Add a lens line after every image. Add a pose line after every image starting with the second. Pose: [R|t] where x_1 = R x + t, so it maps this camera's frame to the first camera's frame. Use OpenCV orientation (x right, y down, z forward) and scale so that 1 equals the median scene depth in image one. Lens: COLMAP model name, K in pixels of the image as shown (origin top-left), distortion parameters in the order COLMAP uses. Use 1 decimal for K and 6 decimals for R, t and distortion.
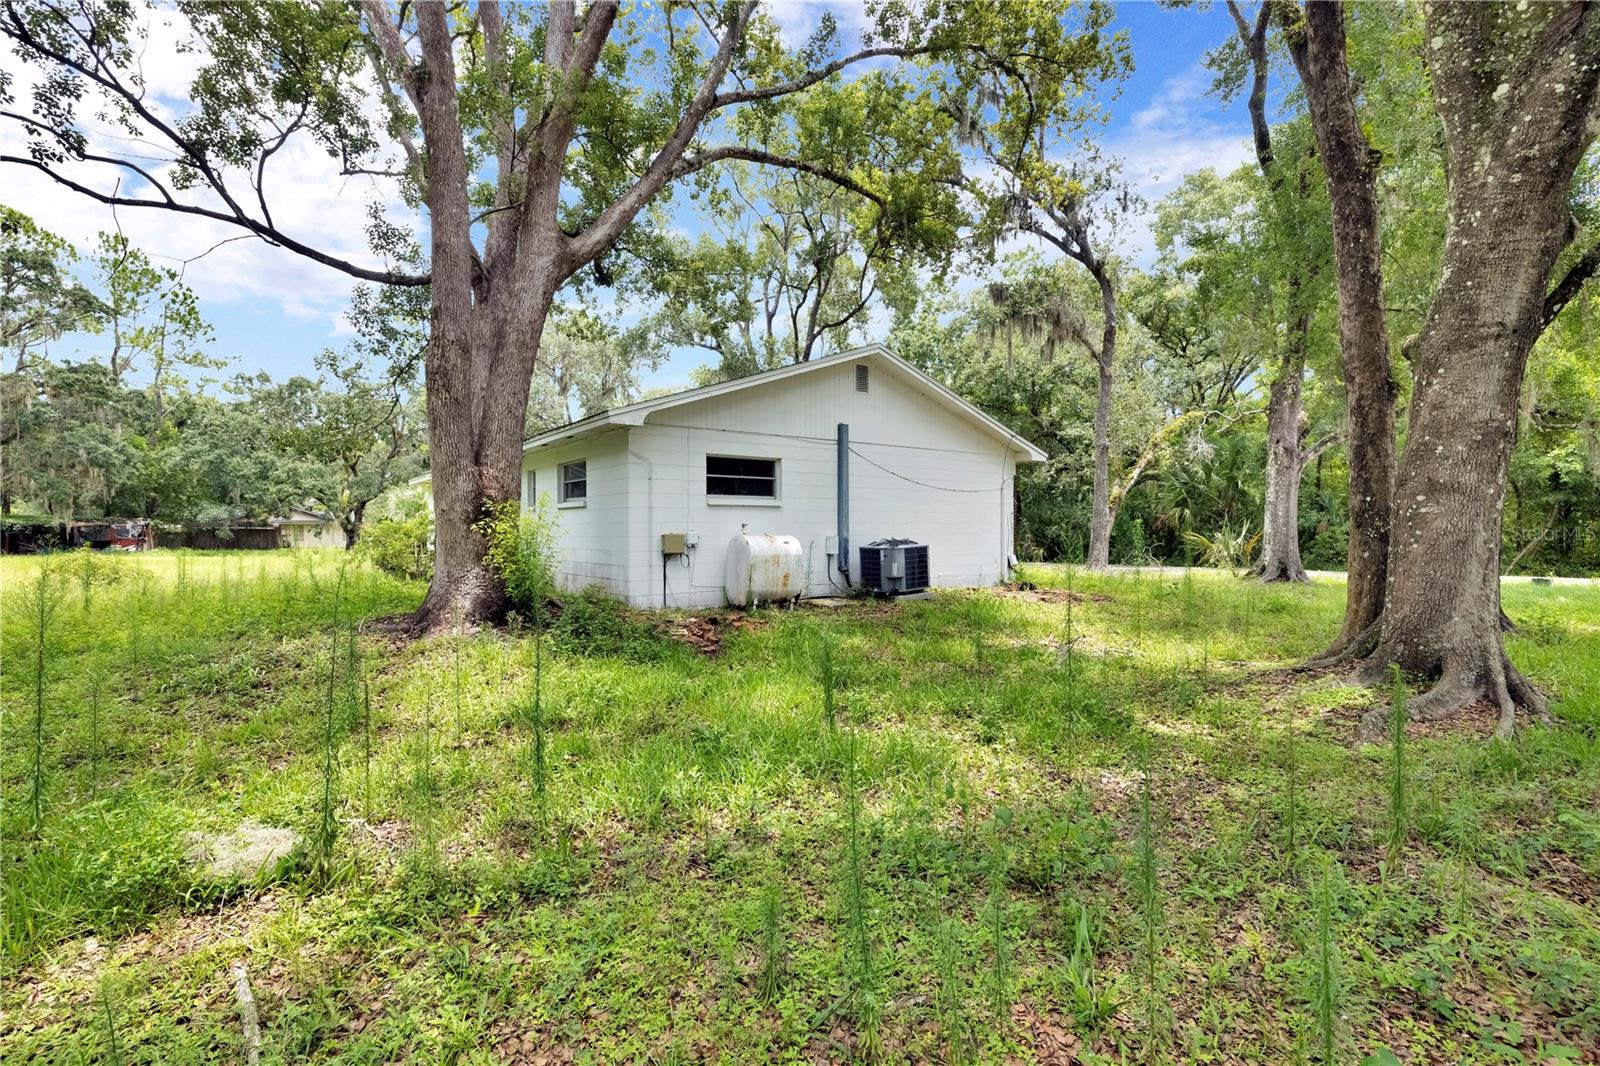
lens RADIAL K [[733.1, 0, 800.0], [0, 733.1, 533.0], [0, 0, 1]] dist [0.001619, 0.000710]
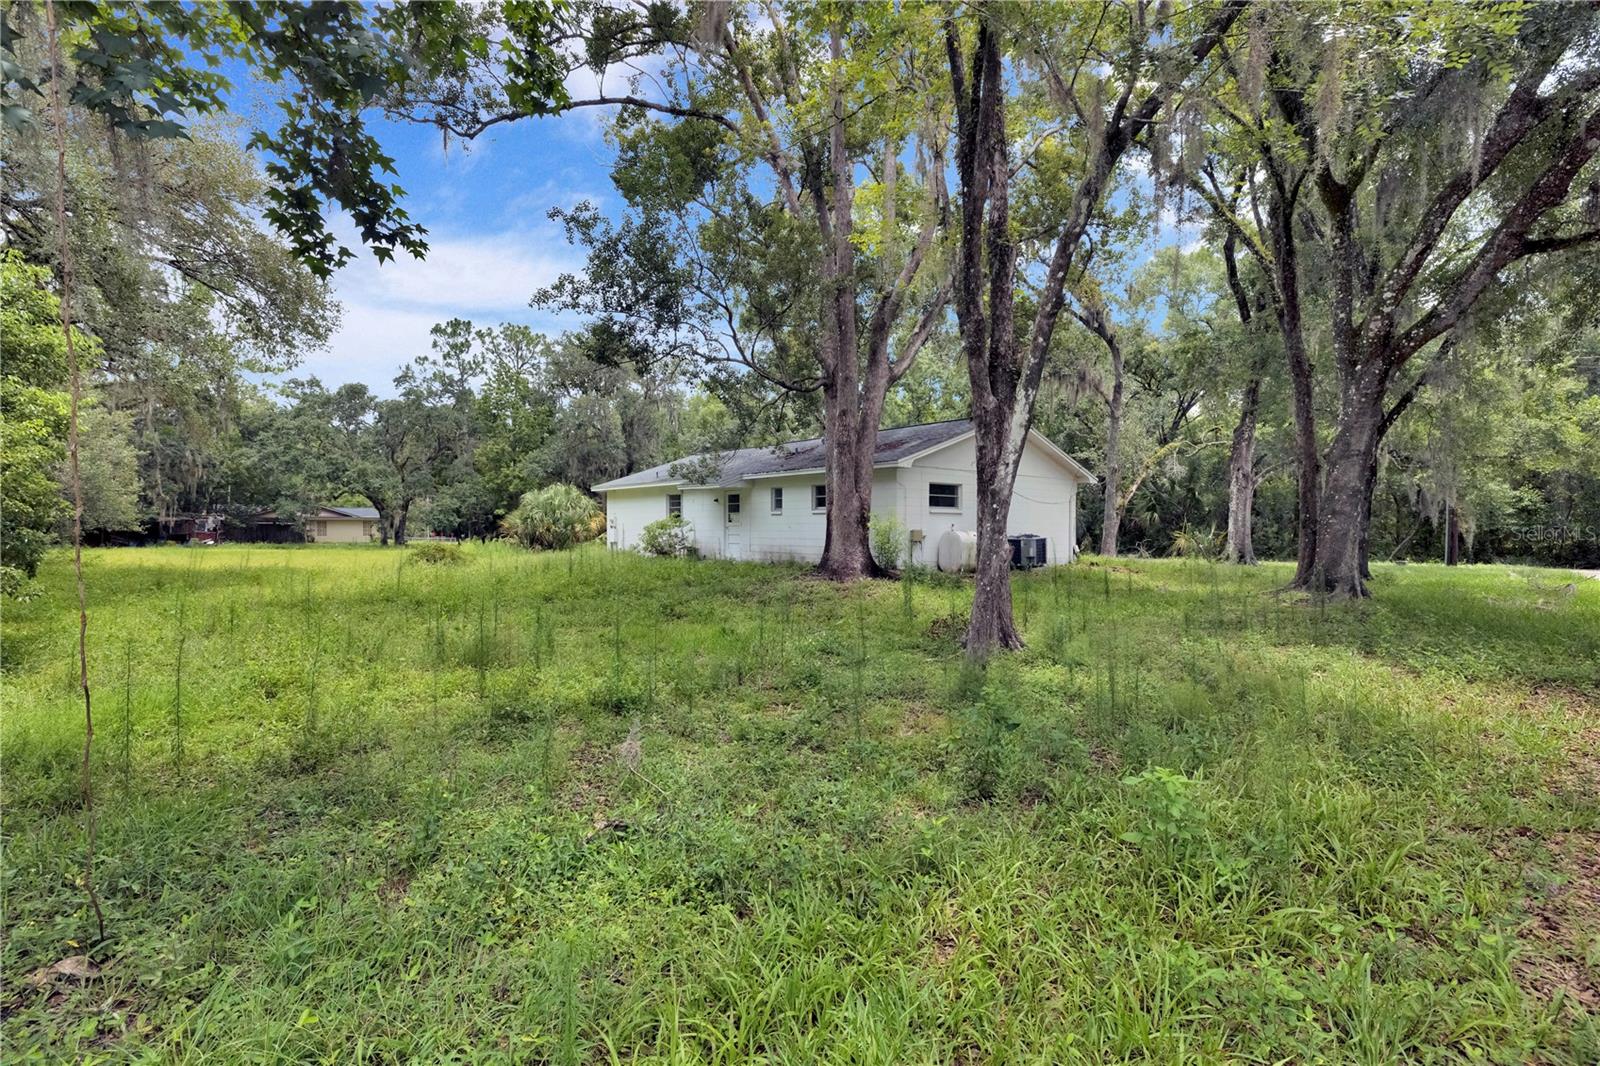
lens RADIAL K [[733.1, 0, 800.0], [0, 733.1, 533.0], [0, 0, 1]] dist [0.001619, 0.000710]
pose [[0.997000, 0.005257, 0.077221, -0.337367], [-0.005449, 0.999983, 0.002276, 0.003709], [-0.077208, -0.002690, 0.997011, -0.398501]]
